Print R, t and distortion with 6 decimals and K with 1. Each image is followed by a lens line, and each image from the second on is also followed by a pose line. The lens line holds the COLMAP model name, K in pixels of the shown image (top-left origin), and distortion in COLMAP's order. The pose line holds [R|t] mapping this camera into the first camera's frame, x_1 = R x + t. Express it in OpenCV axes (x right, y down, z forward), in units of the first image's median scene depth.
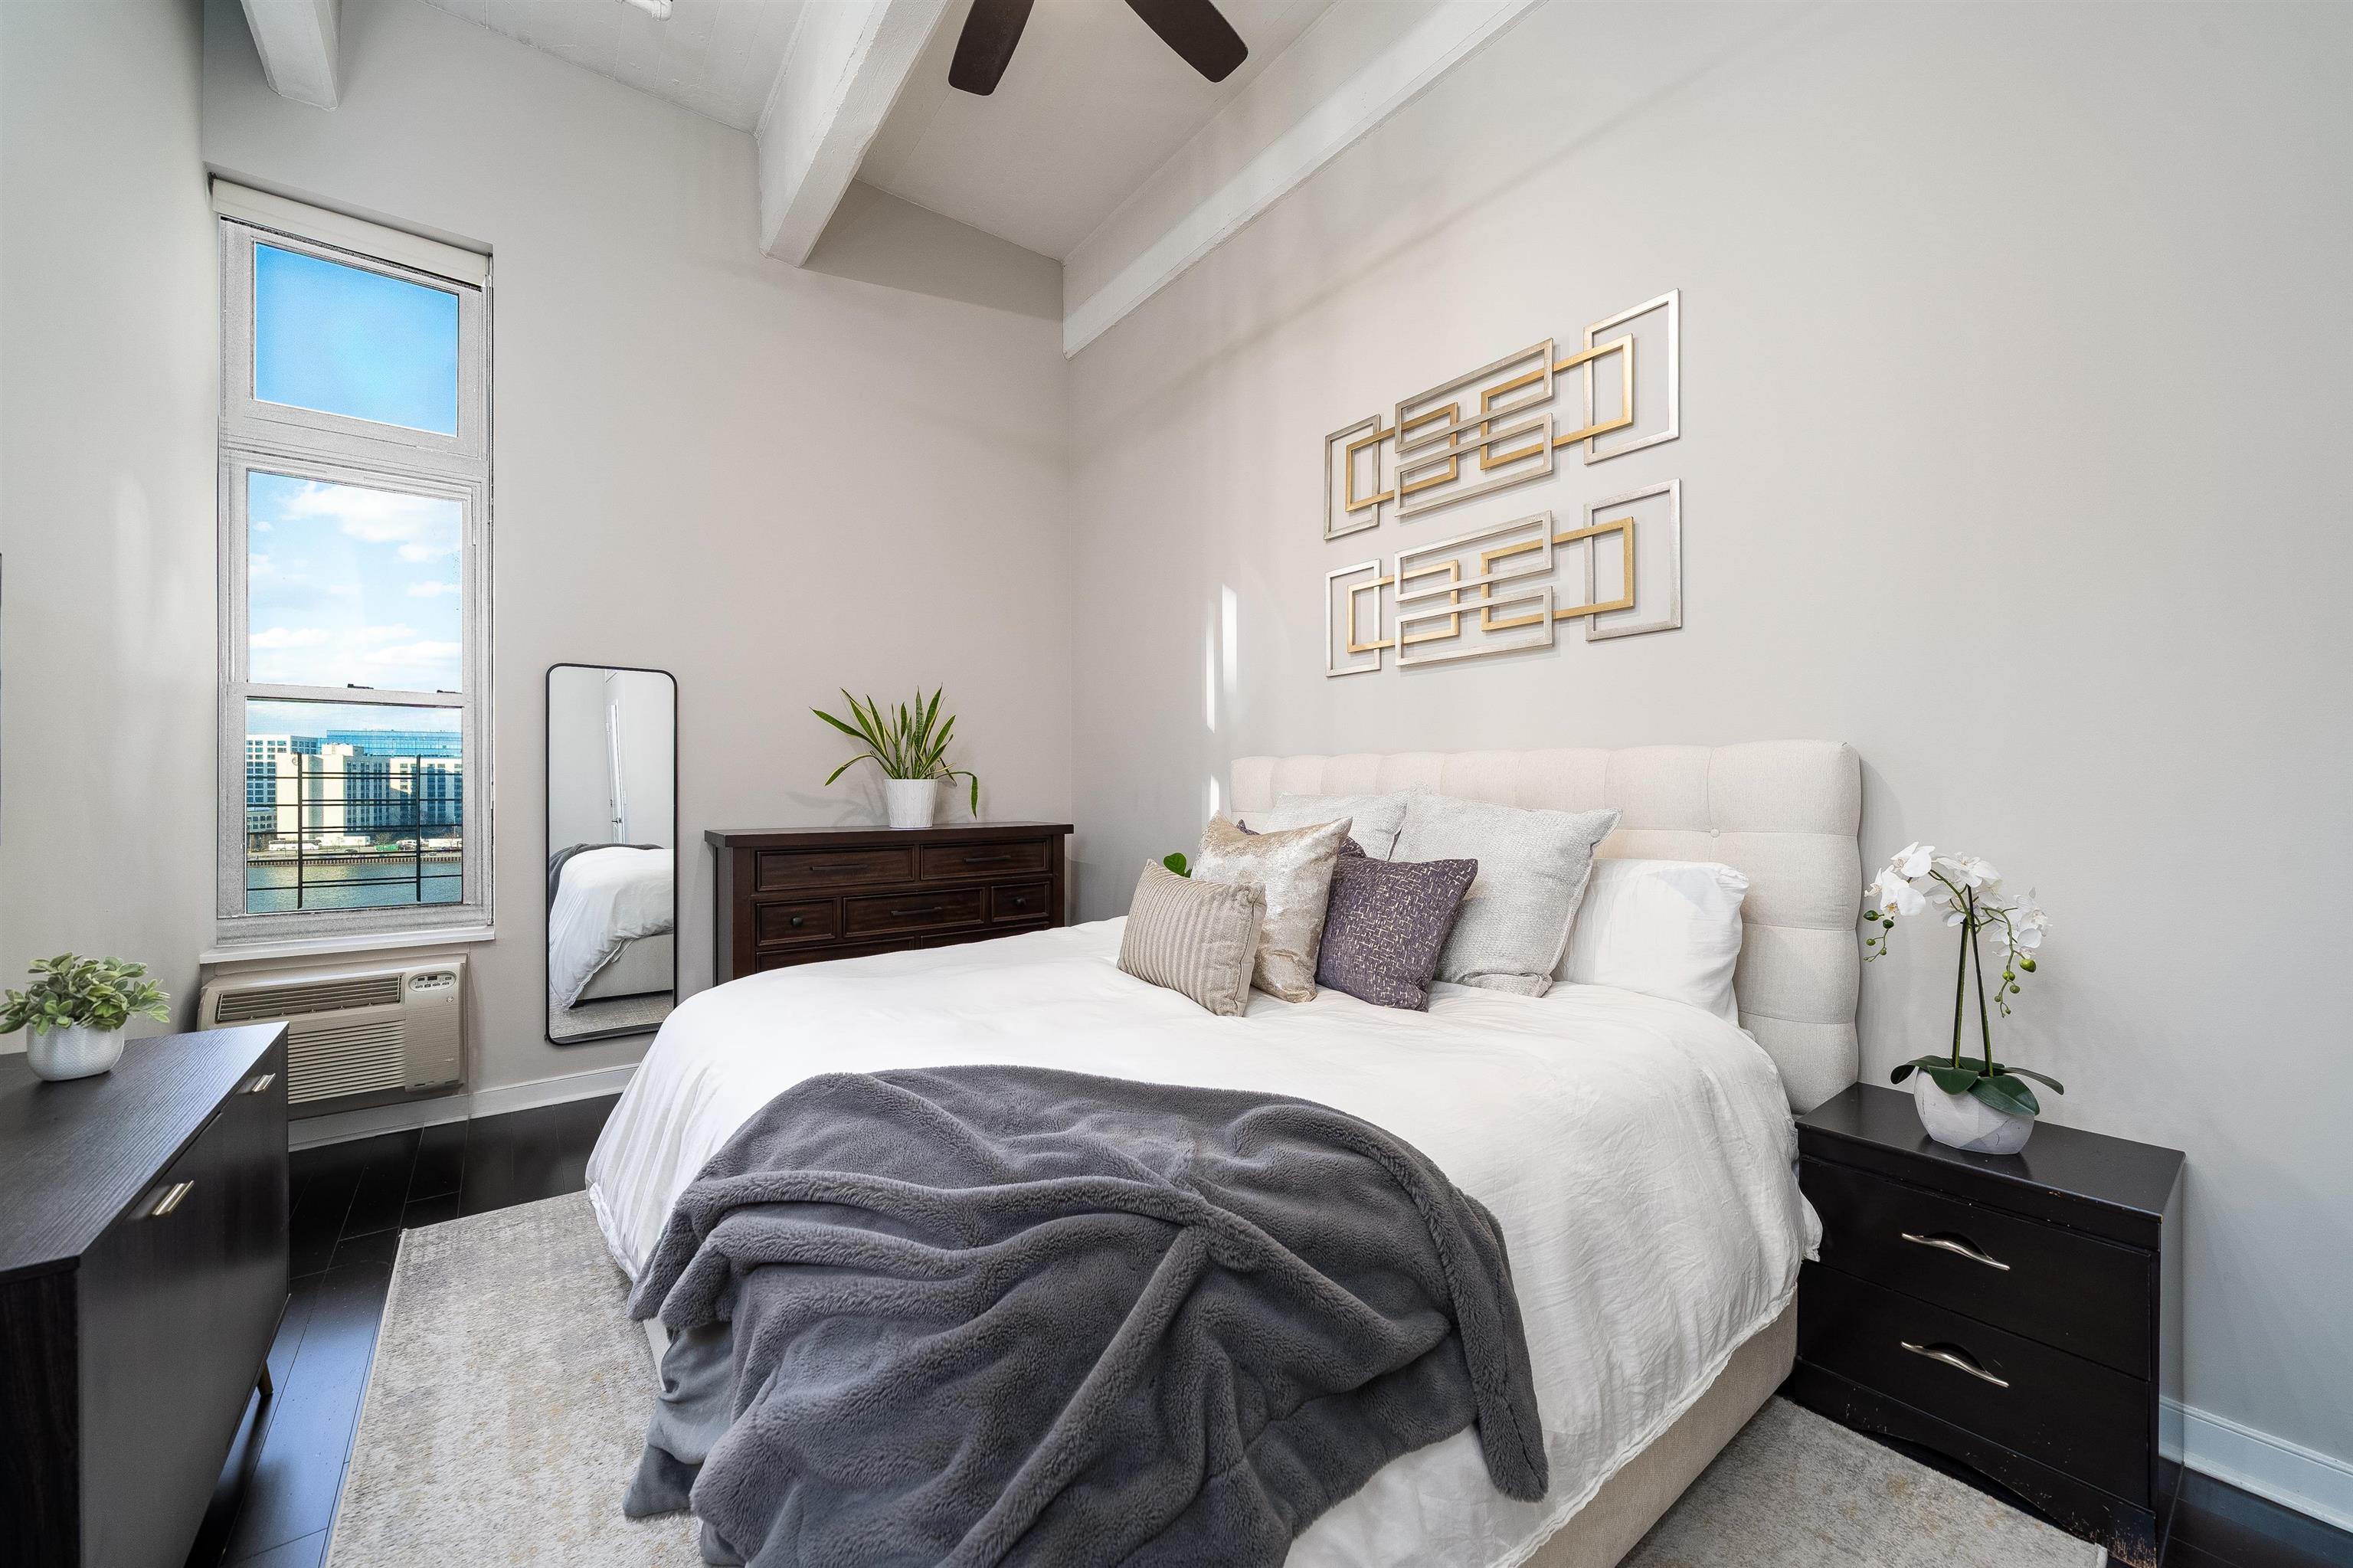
lens RADIAL K [[903.9, 0, 1172.7], [0, 903.9, 789.8], [0, 0, 1]] dist [-0.000762, -0.000233]
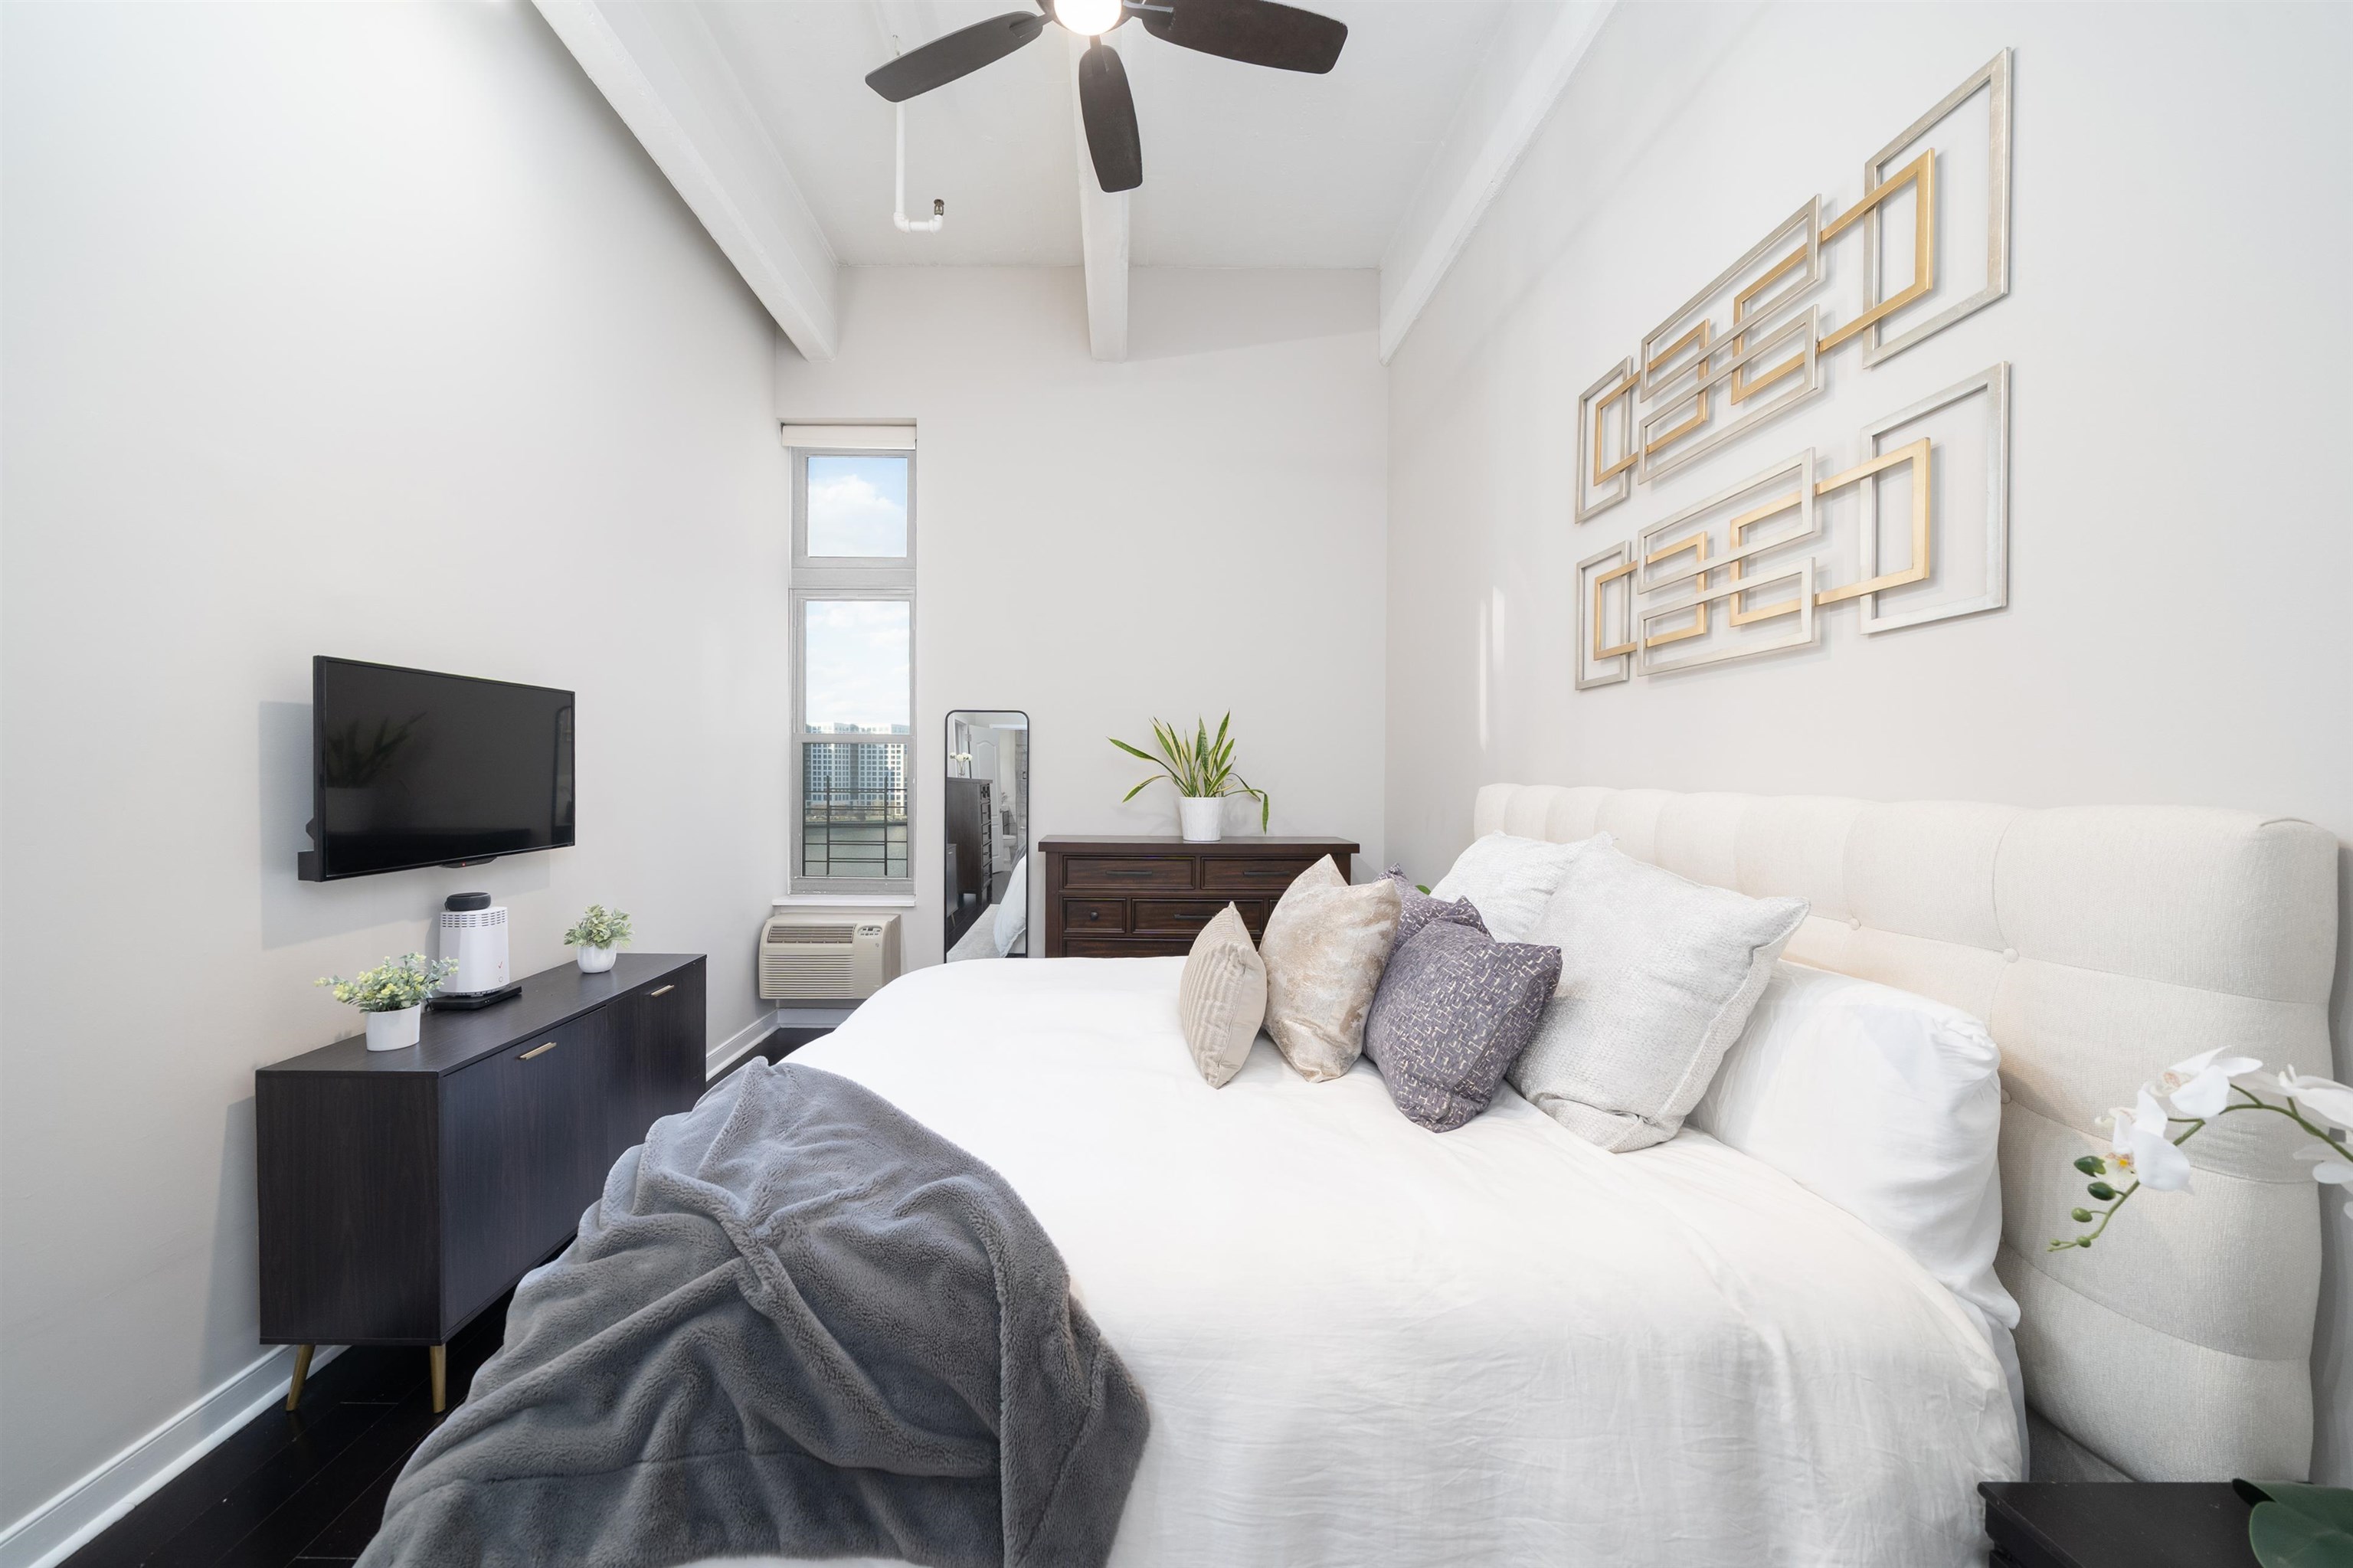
lens RADIAL K [[860.5, 0, 1108.5], [0, 860.5, 779.0], [0, 0, 1]] dist [-0.002988, -0.000088]
pose [[0.786102, 0.010934, -0.618001, 0.377837], [-0.009528, 0.999939, 0.005571, -0.052115], [0.618024, 0.001509, 0.786158, 0.145711]]
